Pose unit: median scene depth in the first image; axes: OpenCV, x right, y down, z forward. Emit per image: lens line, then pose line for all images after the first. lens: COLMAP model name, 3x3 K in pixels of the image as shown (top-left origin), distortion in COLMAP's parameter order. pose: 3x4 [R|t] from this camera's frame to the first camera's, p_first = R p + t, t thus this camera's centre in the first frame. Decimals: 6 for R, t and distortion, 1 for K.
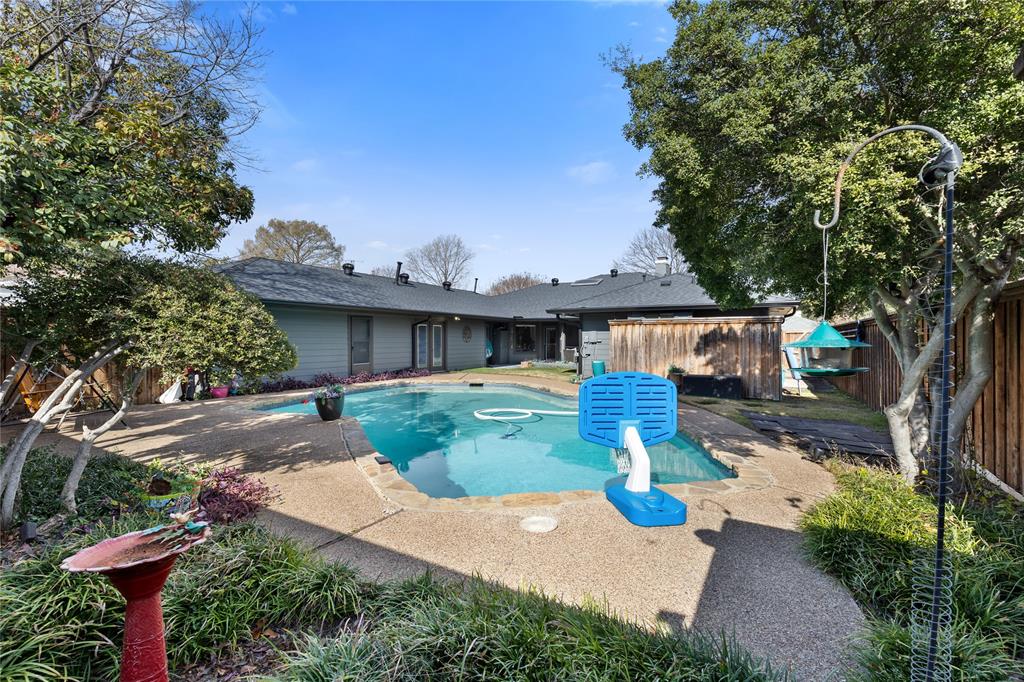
lens RADIAL K [[462.5, 0, 511.2], [0, 462.5, 339.6], [0, 0, 1]] dist [0.012459, -0.002997]
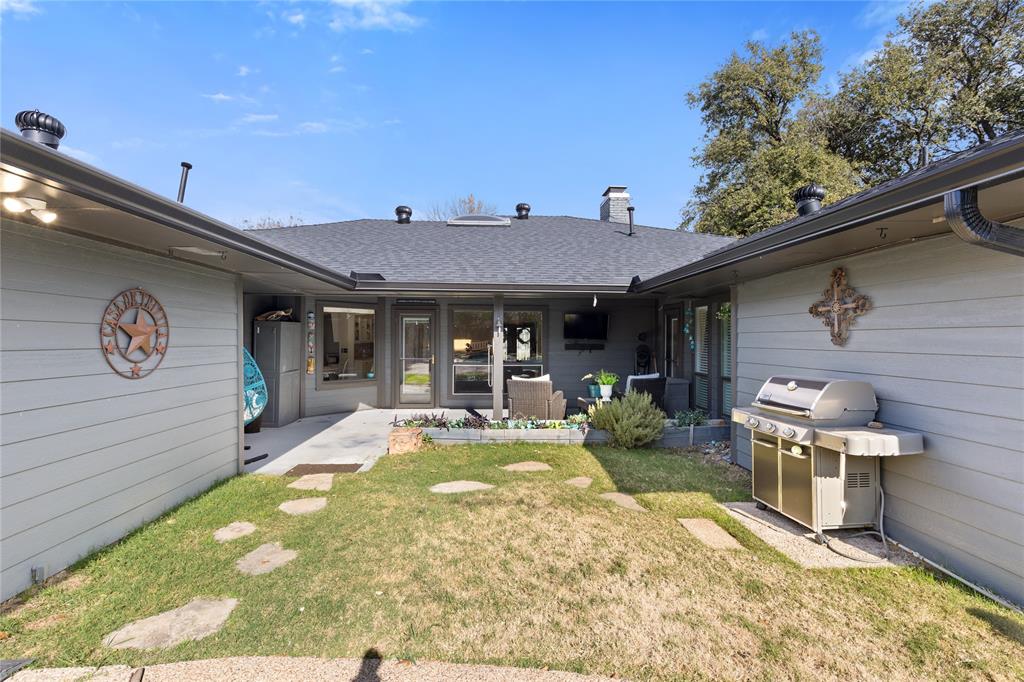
lens RADIAL K [[462.5, 0, 514.3], [0, 462.5, 335.7], [0, 0, 1]] dist [0.012459, -0.002997]
pose [[0.843481, 0.003162, 0.537150, -0.129280], [-0.000843, 0.999989, -0.004563, -0.018422], [-0.537158, 0.003396, 0.843475, 1.380289]]
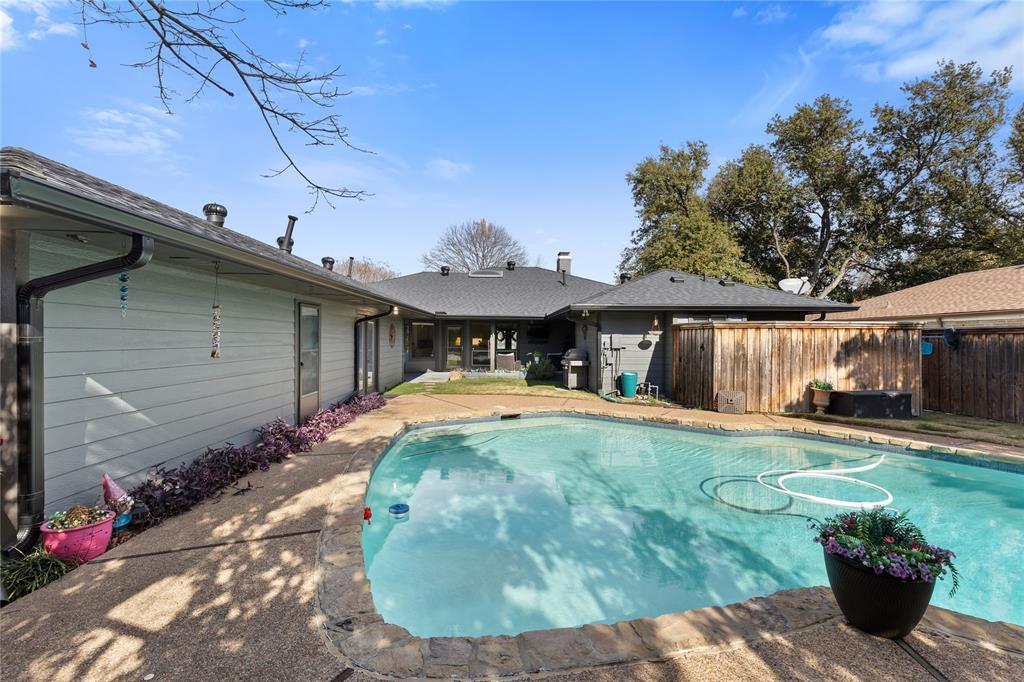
lens RADIAL K [[462.5, 0, 512.1], [0, 462.5, 340.3], [0, 0, 1]] dist [0.012459, -0.002997]
pose [[0.860603, 0.000137, 0.509277, -0.526832], [-0.002929, 0.999985, 0.004680, -0.015885], [-0.509268, -0.005519, 0.860590, 0.582070]]
